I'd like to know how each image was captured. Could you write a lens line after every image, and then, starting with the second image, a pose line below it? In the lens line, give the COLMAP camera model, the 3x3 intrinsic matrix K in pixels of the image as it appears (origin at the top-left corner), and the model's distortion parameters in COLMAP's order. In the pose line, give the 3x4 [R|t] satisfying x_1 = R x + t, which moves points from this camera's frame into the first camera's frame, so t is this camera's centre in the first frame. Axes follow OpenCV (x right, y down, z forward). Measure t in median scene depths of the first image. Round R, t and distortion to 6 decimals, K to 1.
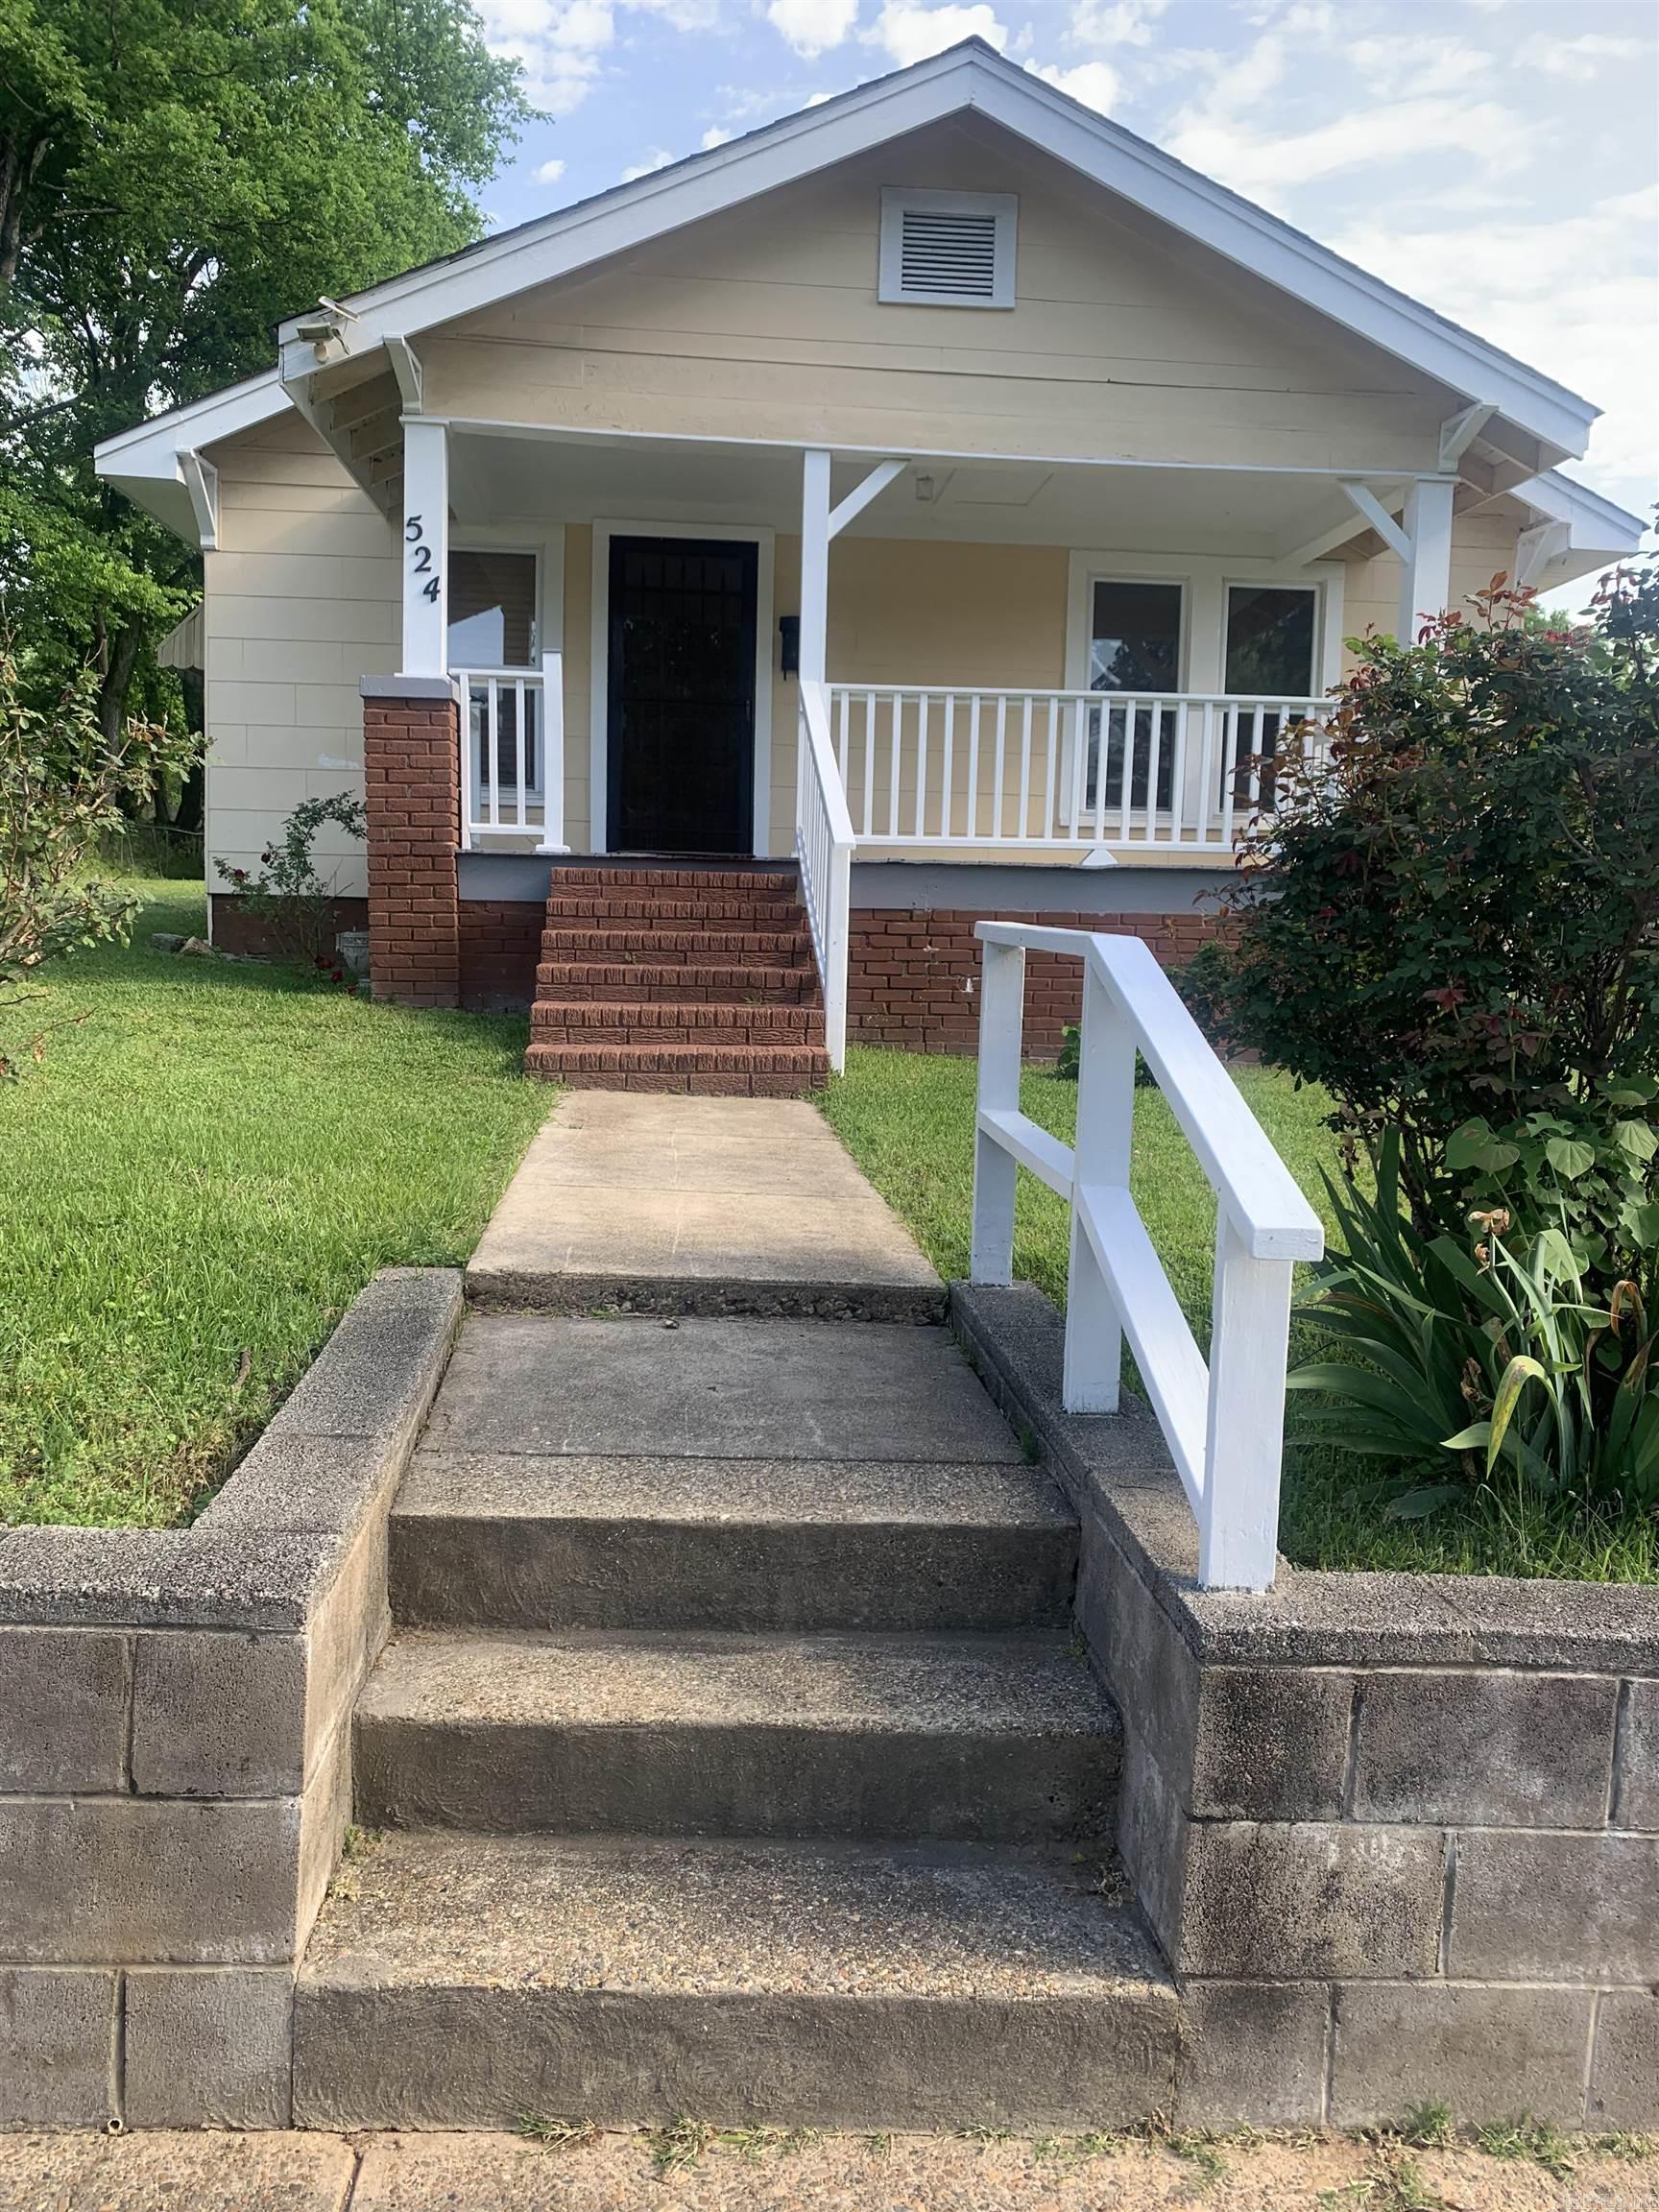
lens RADIAL K [[1719.6, 0, 890.0], [0, 1719.6, 1112.6], [0, 0, 1]] dist [0.079228, -0.131098]
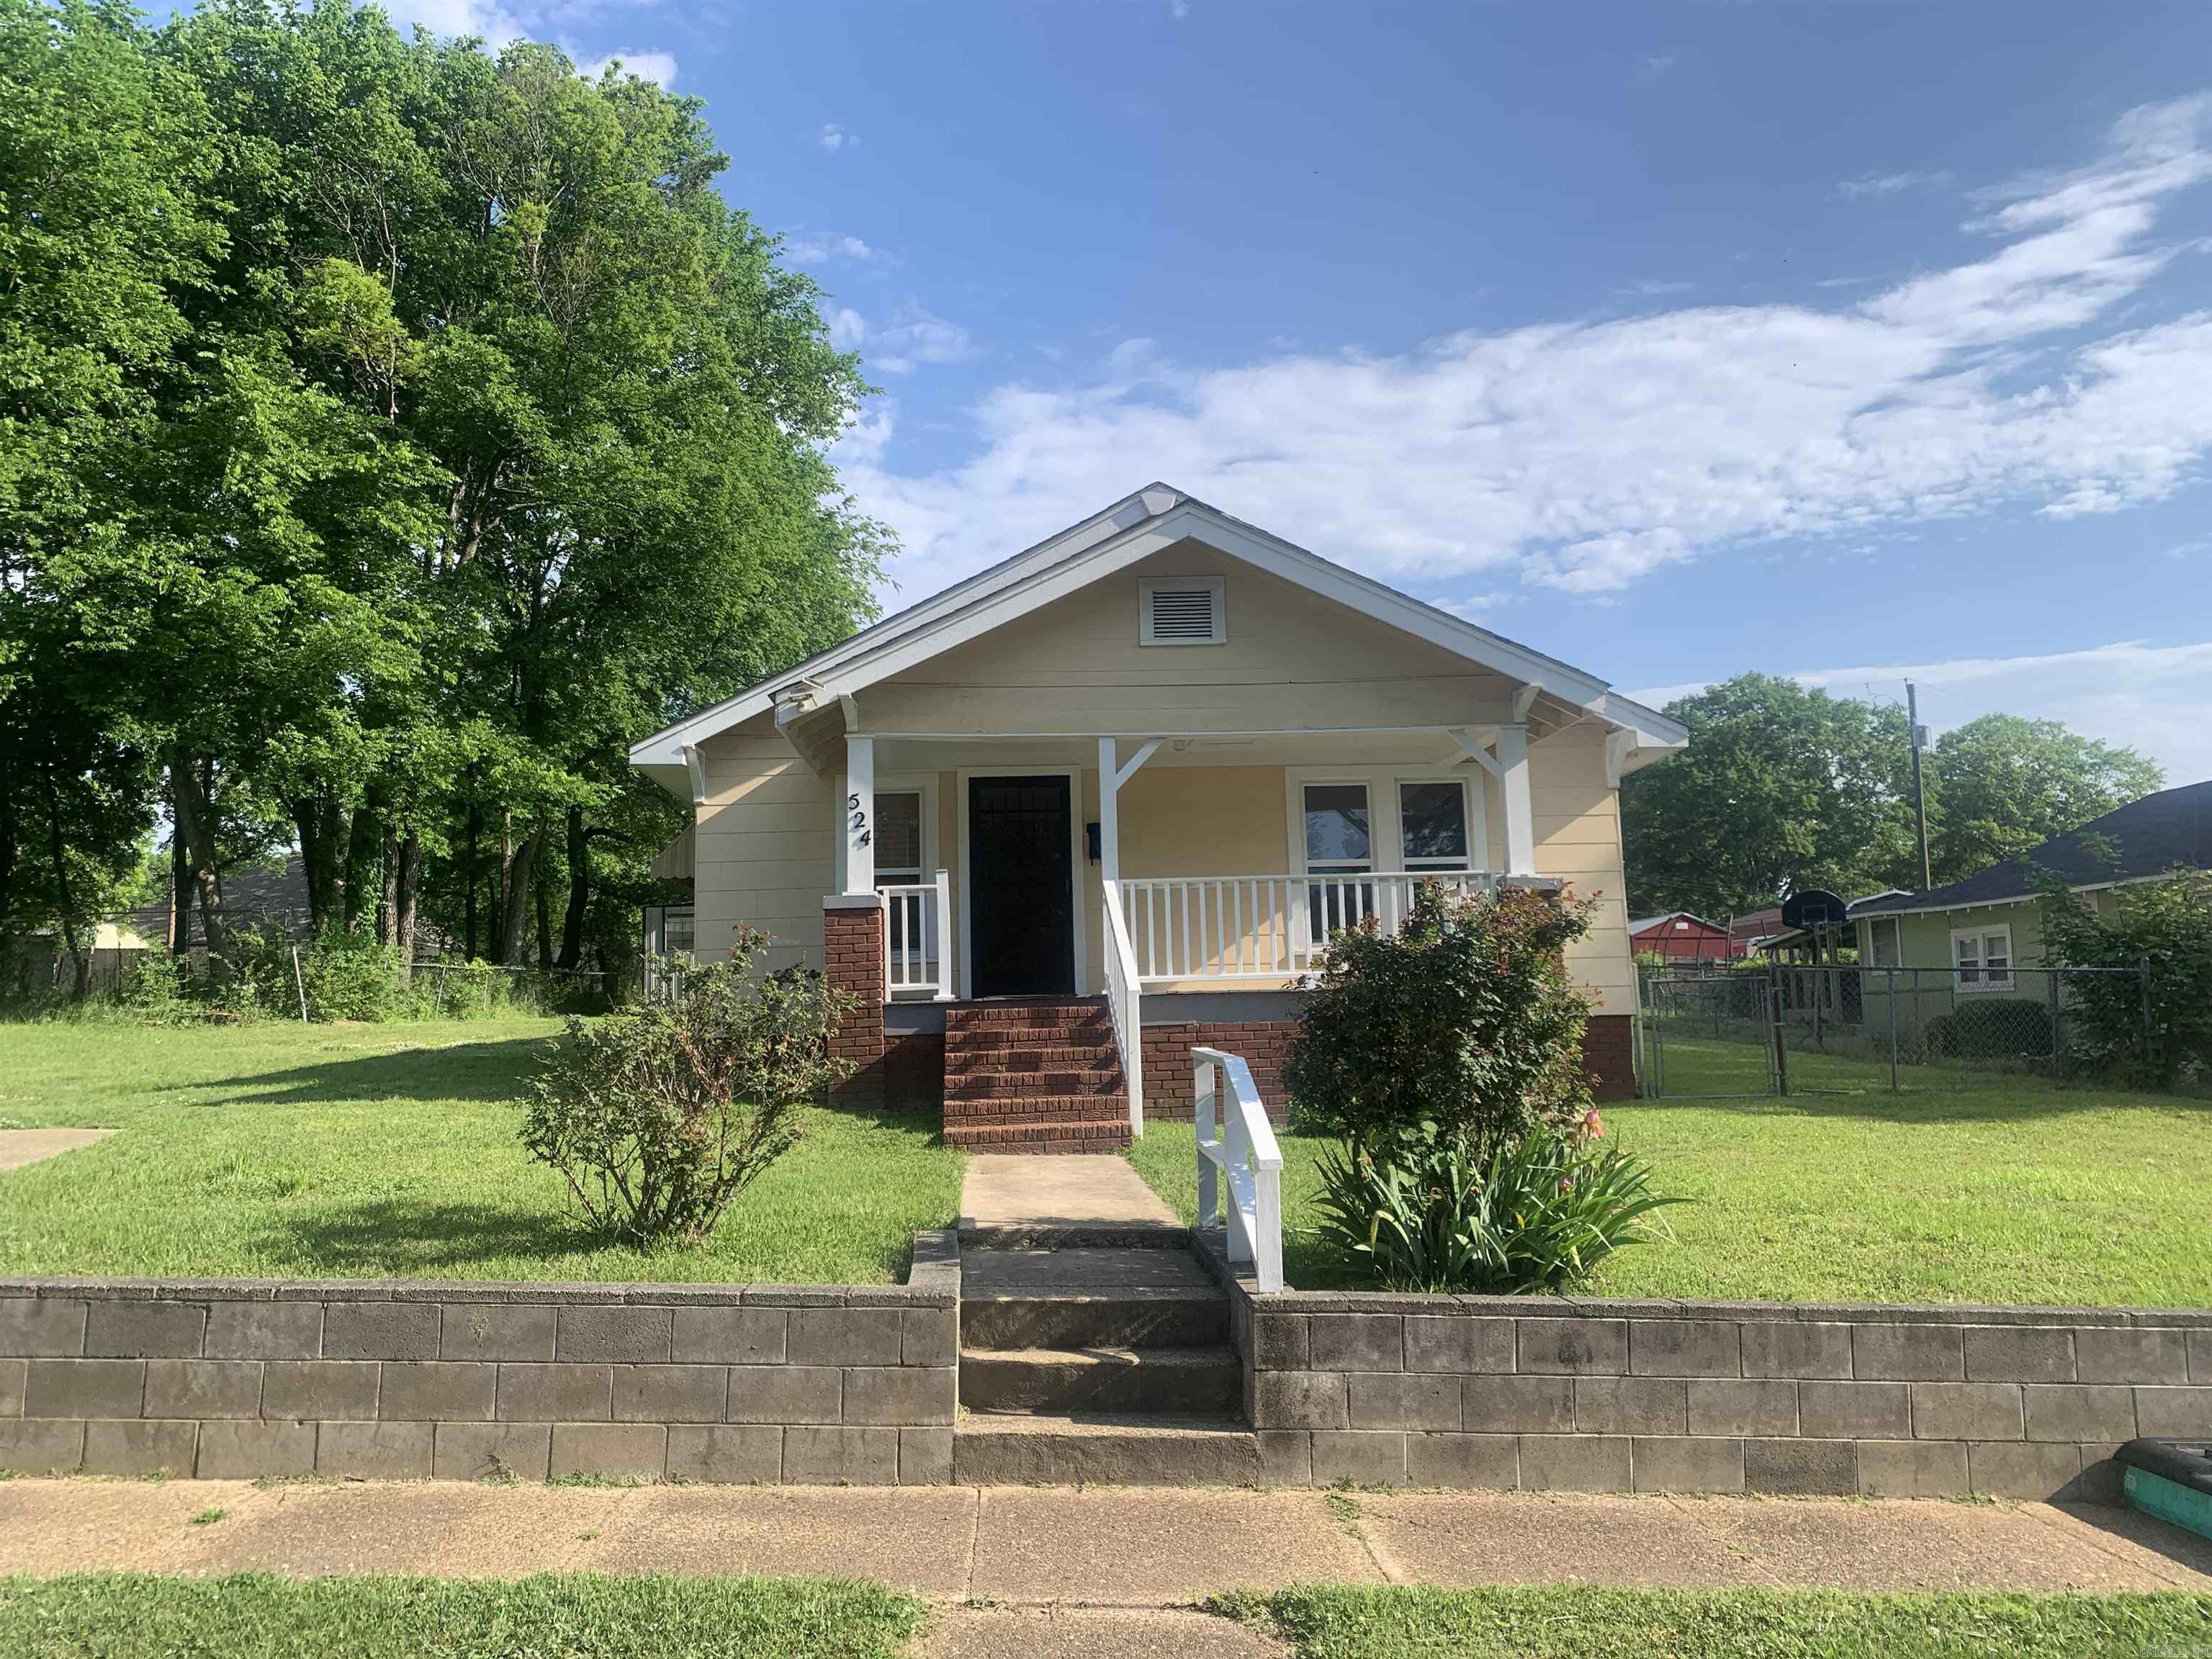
lens RADIAL K [[1769.1, 0, 1073.7], [0, 1769.1, 831.0], [0, 0, 1]] dist [0.061601, -0.065680]
pose [[0.995682, -0.061624, -0.069419, 0.036130], [0.045861, 0.976774, -0.209307, 0.036197], [0.080704, 0.205220, 0.975383, -0.569021]]
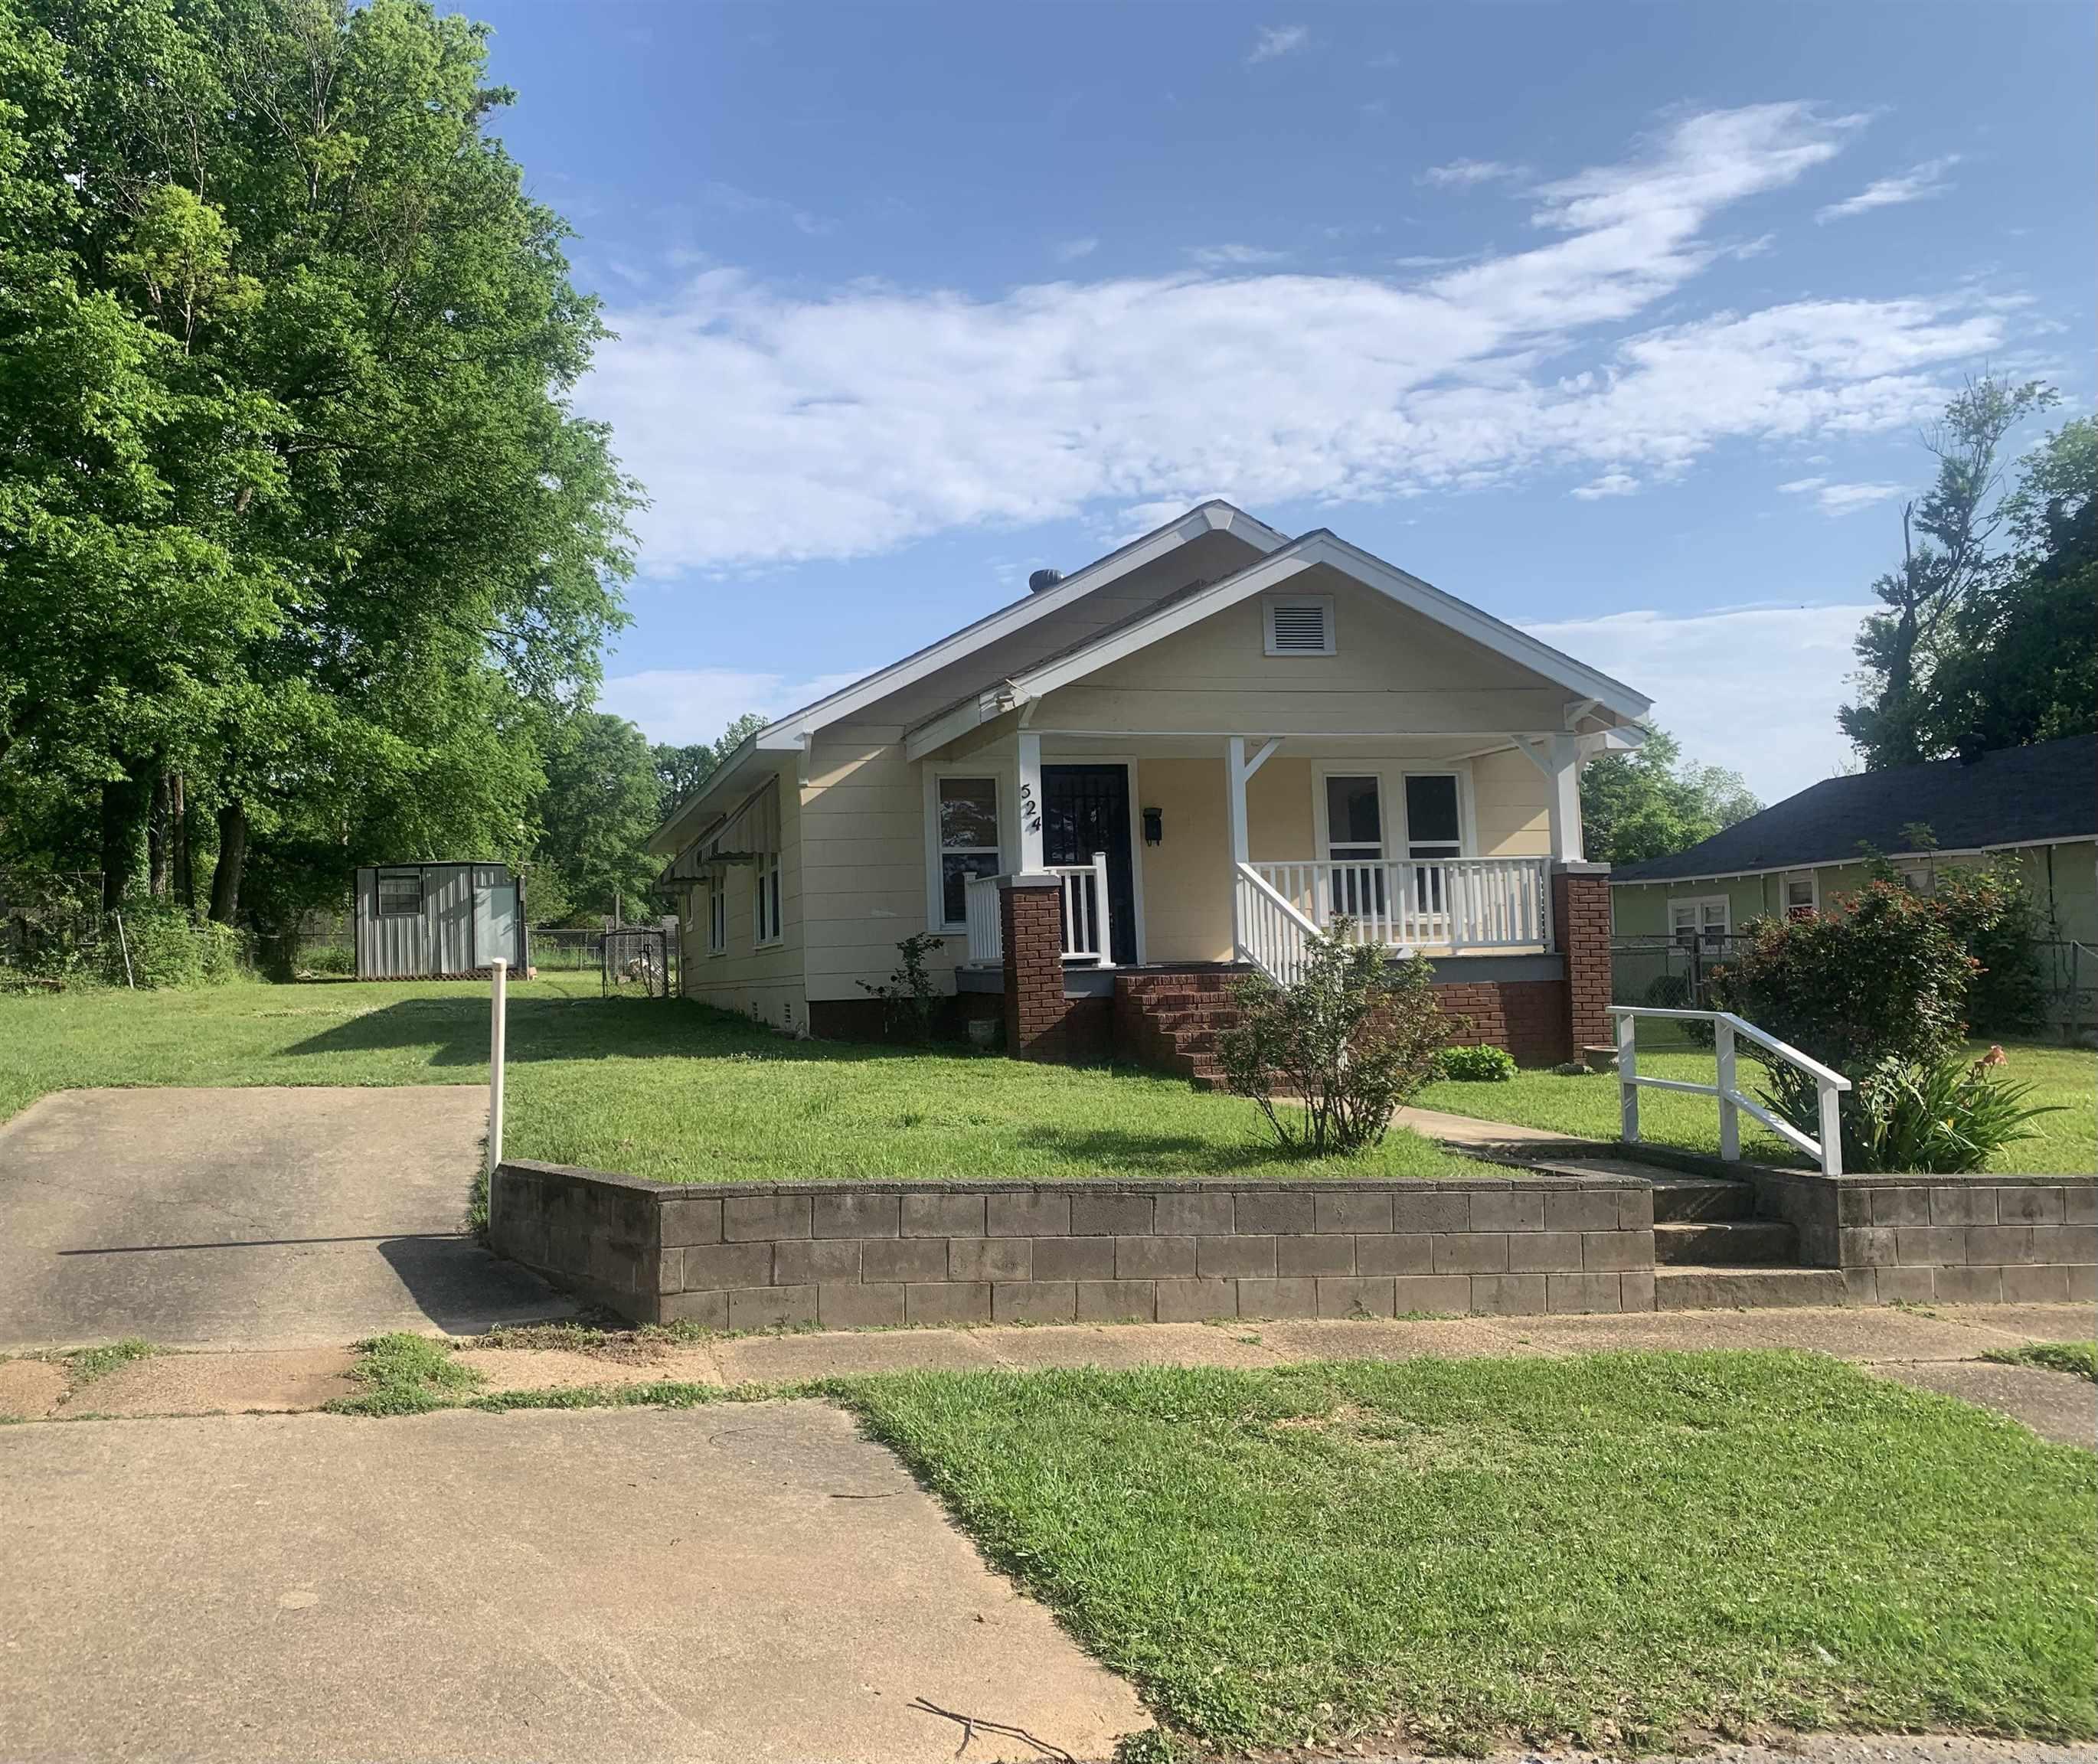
lens RADIAL K [[1904.2, 0, 854.4], [0, 1904.2, 884.5], [0, 0, 1]] dist [0.110372, -0.196814]
pose [[0.991003, -0.052241, 0.123221, -0.723112], [0.069995, 0.987029, -0.144477, 0.026817], [-0.114076, 0.151802, 0.981806, -0.913474]]
